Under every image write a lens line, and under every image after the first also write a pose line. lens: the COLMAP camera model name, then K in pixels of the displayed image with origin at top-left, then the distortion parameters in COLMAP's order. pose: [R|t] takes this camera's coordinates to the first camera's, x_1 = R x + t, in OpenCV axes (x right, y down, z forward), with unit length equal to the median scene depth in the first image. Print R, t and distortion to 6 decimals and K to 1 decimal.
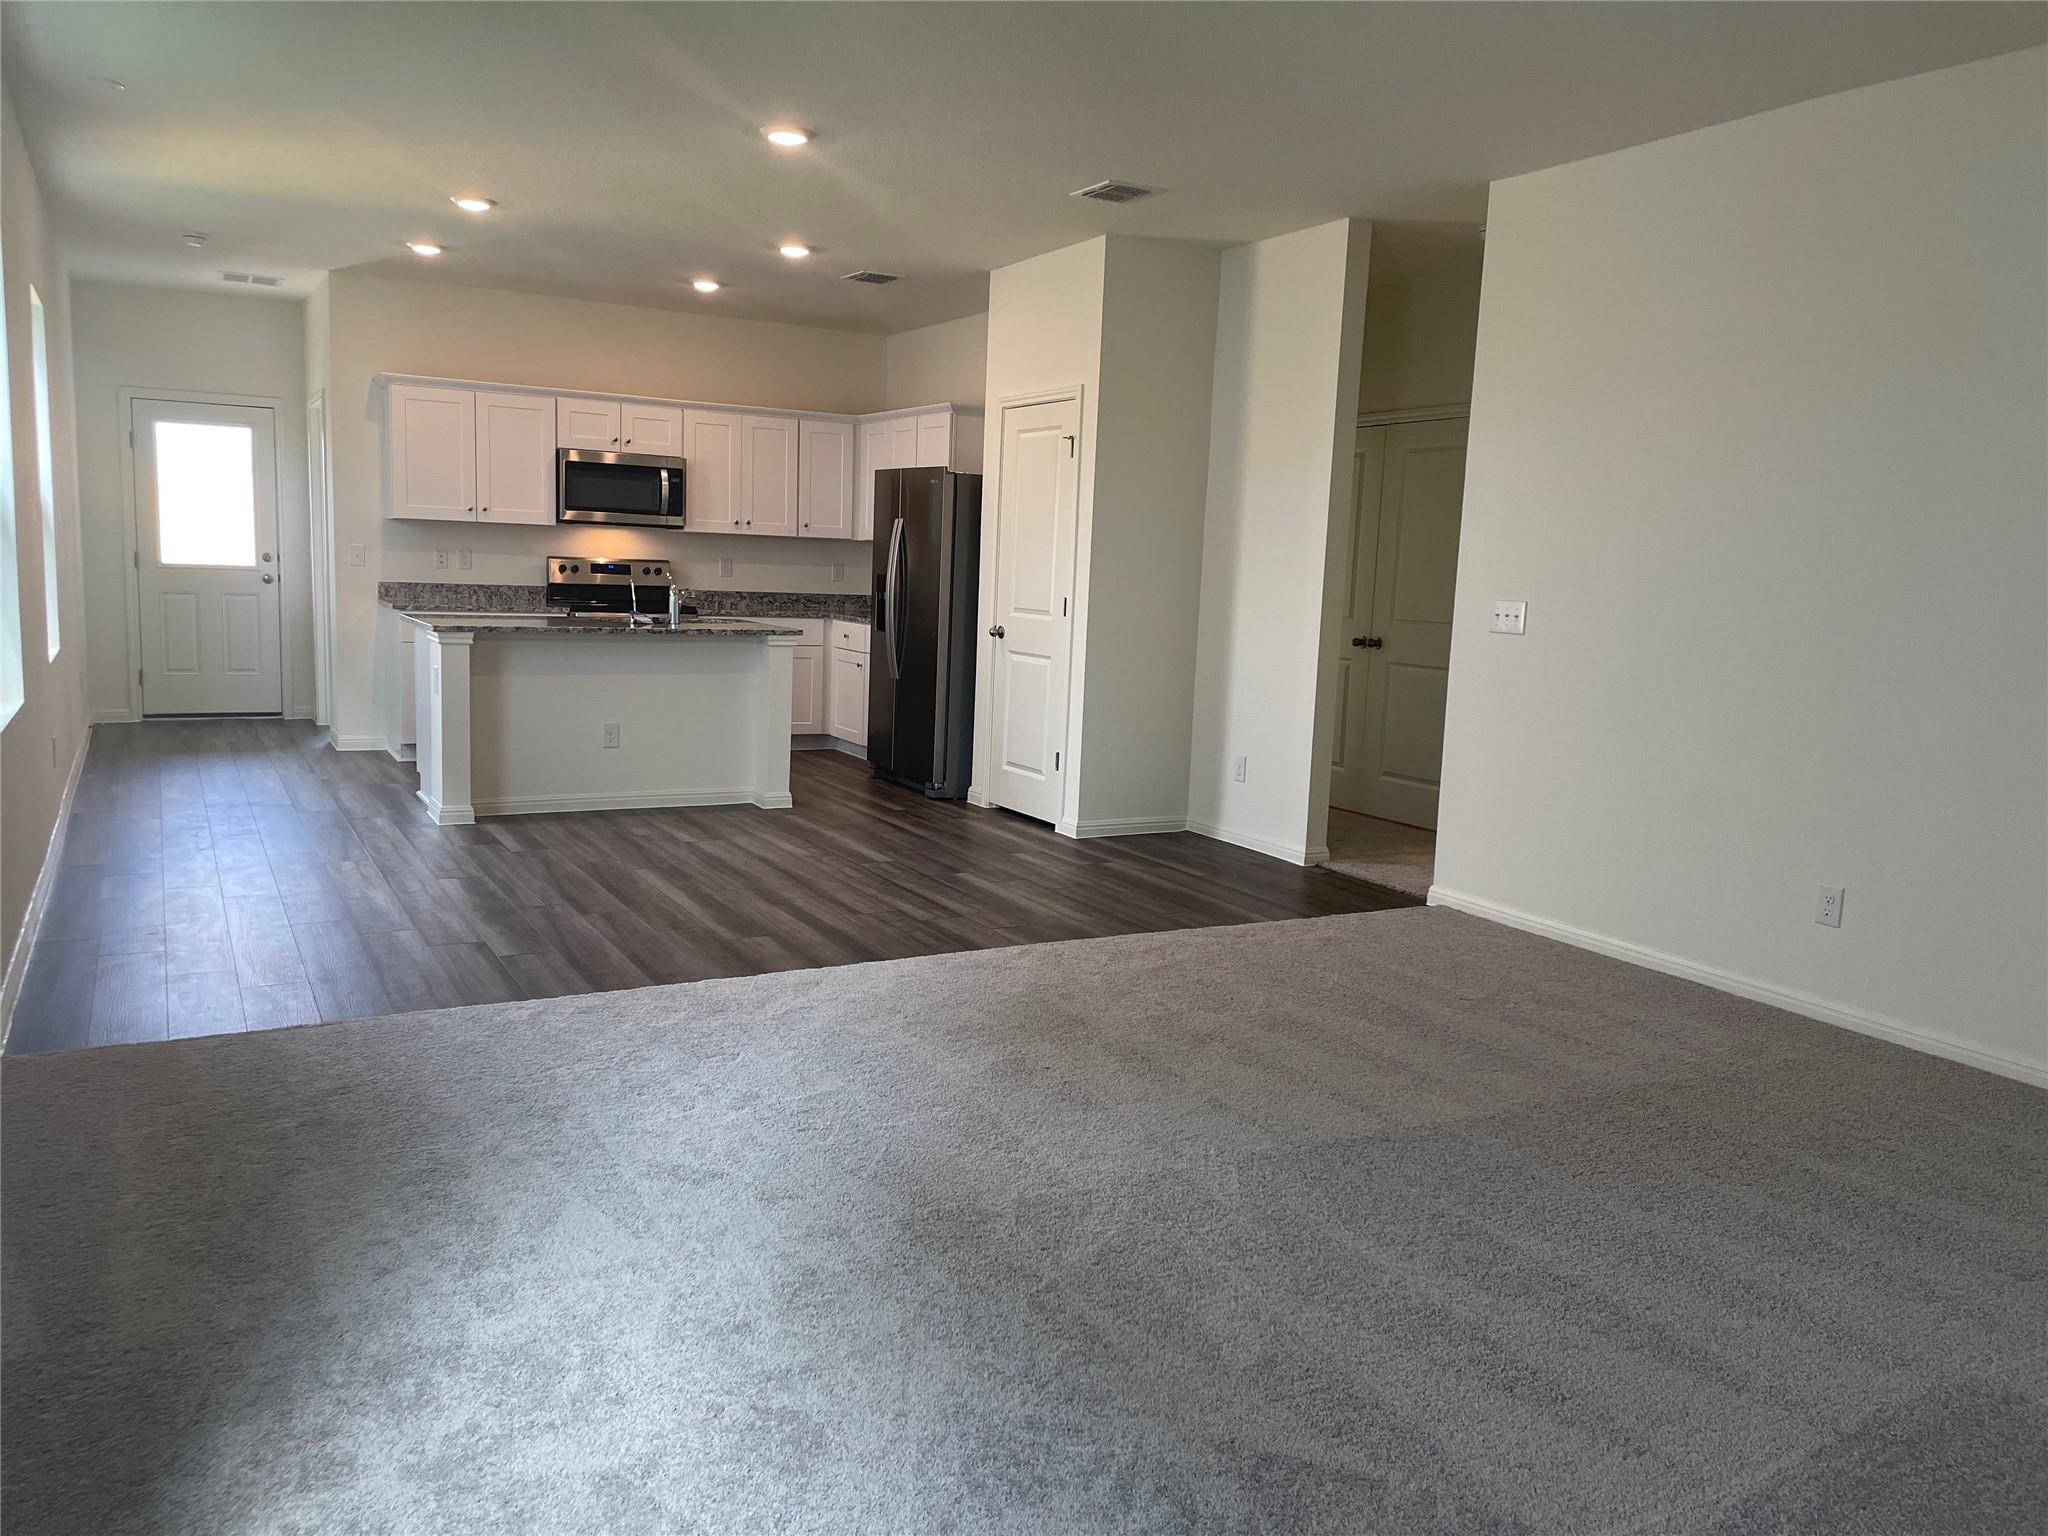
lens RADIAL K [[1546.1, 0, 1038.8], [0, 1546.1, 766.9], [0, 0, 1]] dist [0.076225, -0.090774]
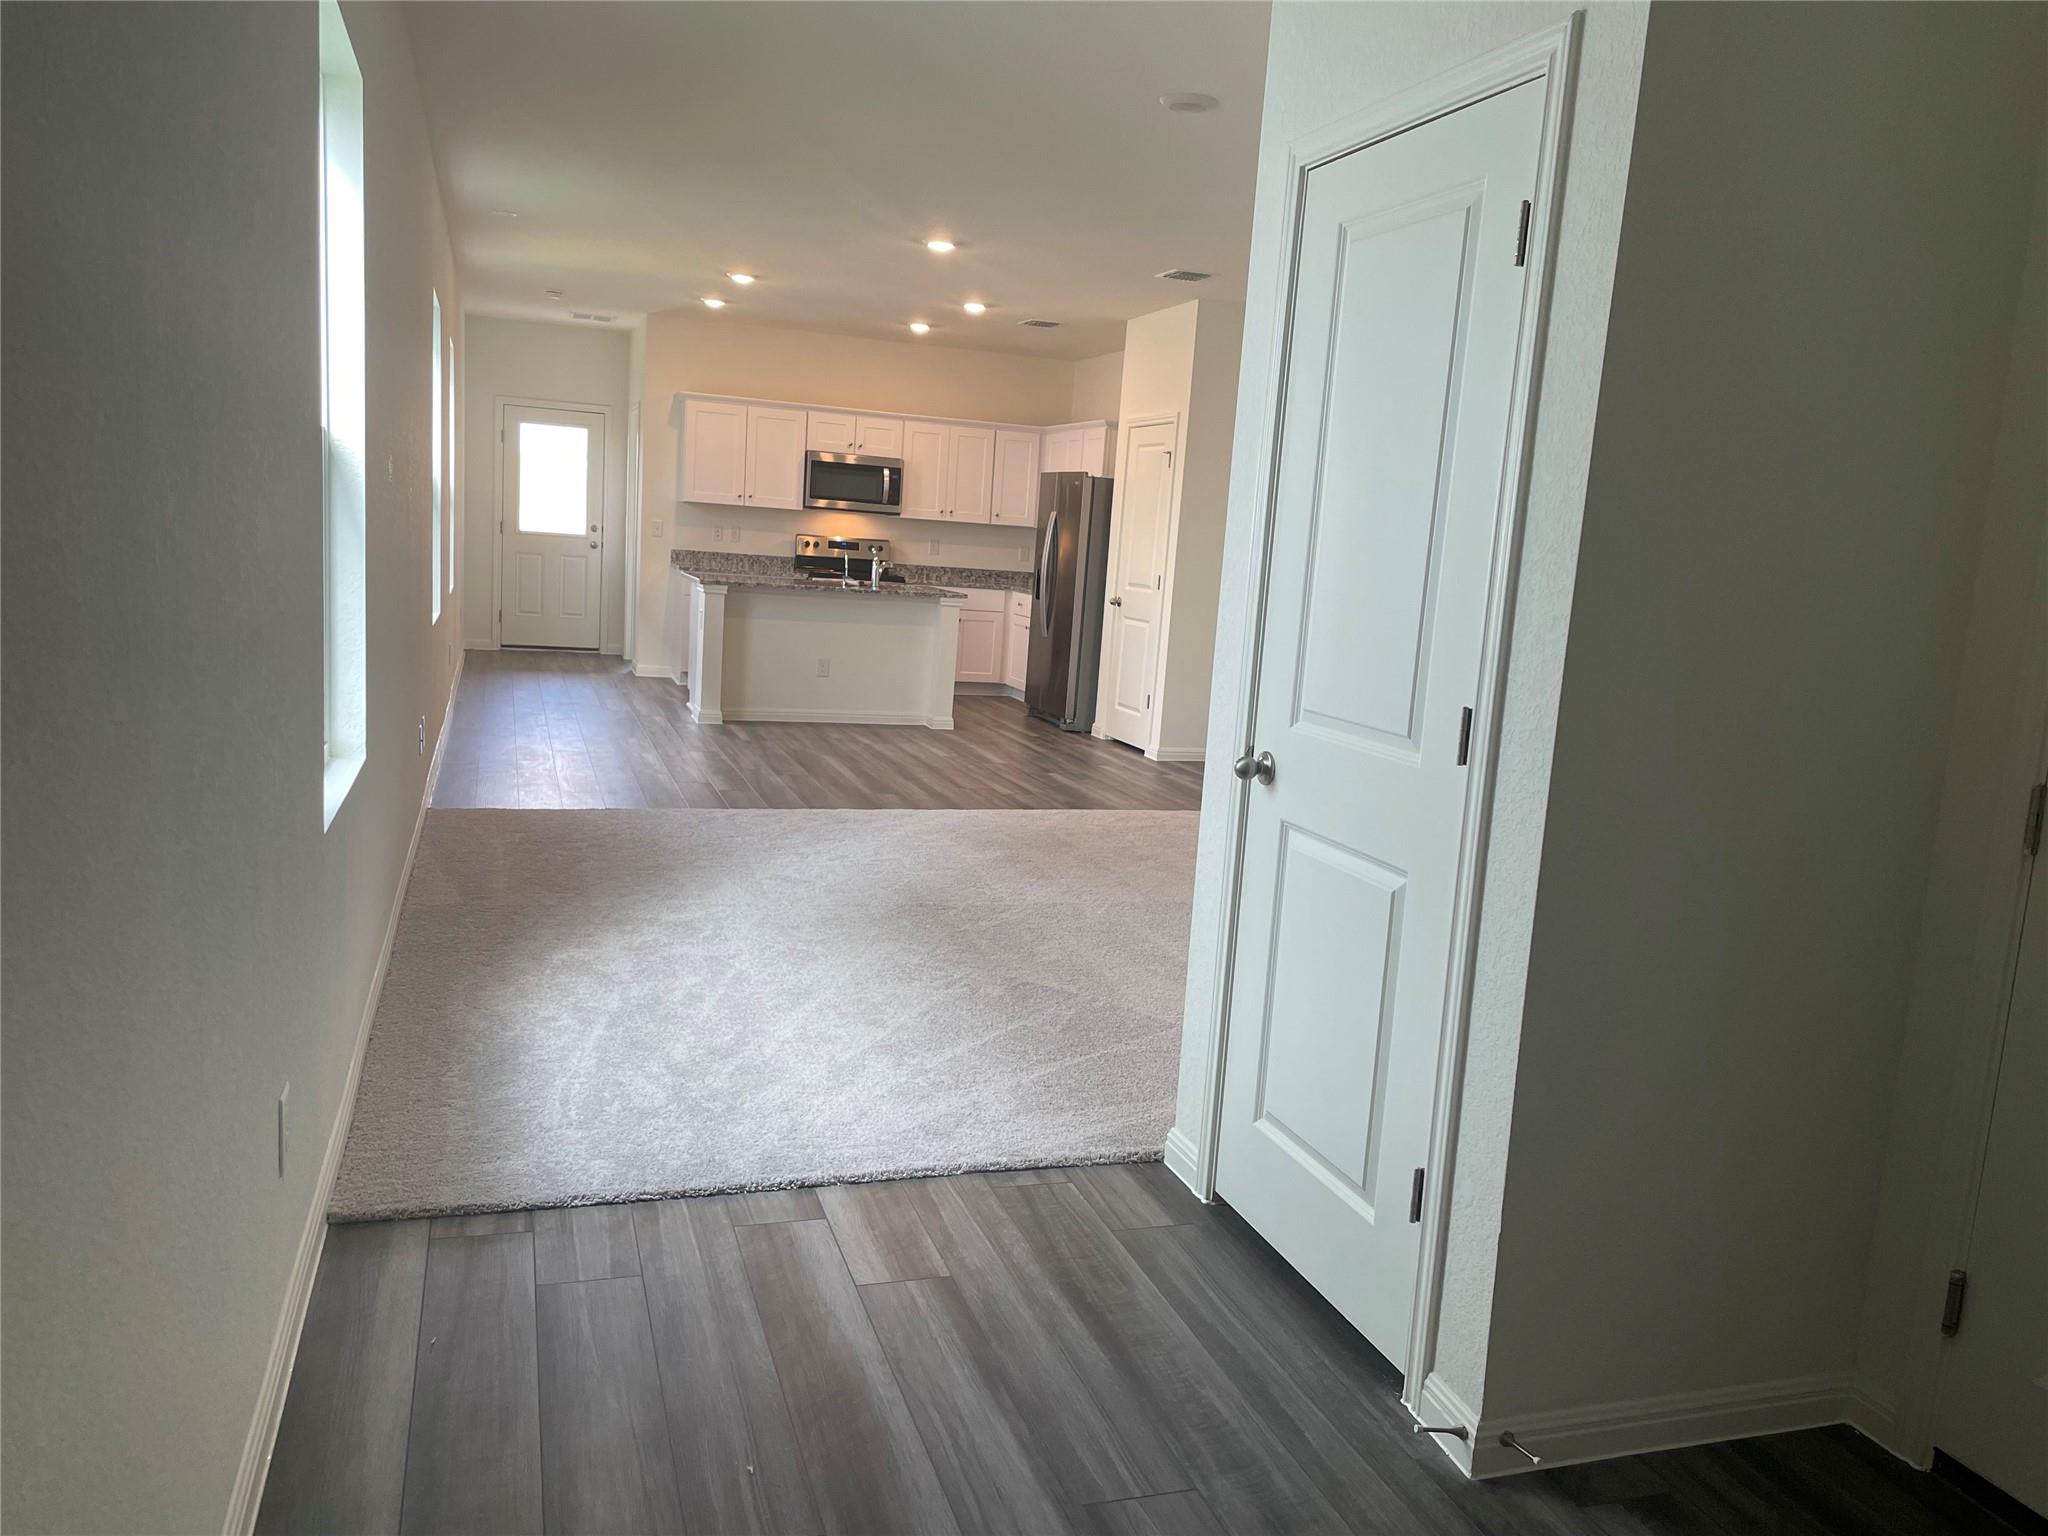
lens RADIAL K [[1546.1, 0, 1052.1], [0, 1546.1, 771.9], [0, 0, 1]] dist [0.076225, -0.090774]
pose [[0.984302, 0.056095, -0.167343, 0.157776], [-0.054871, 0.998422, 0.011933, 0.045702], [0.167748, -0.002564, 0.985827, -0.305012]]
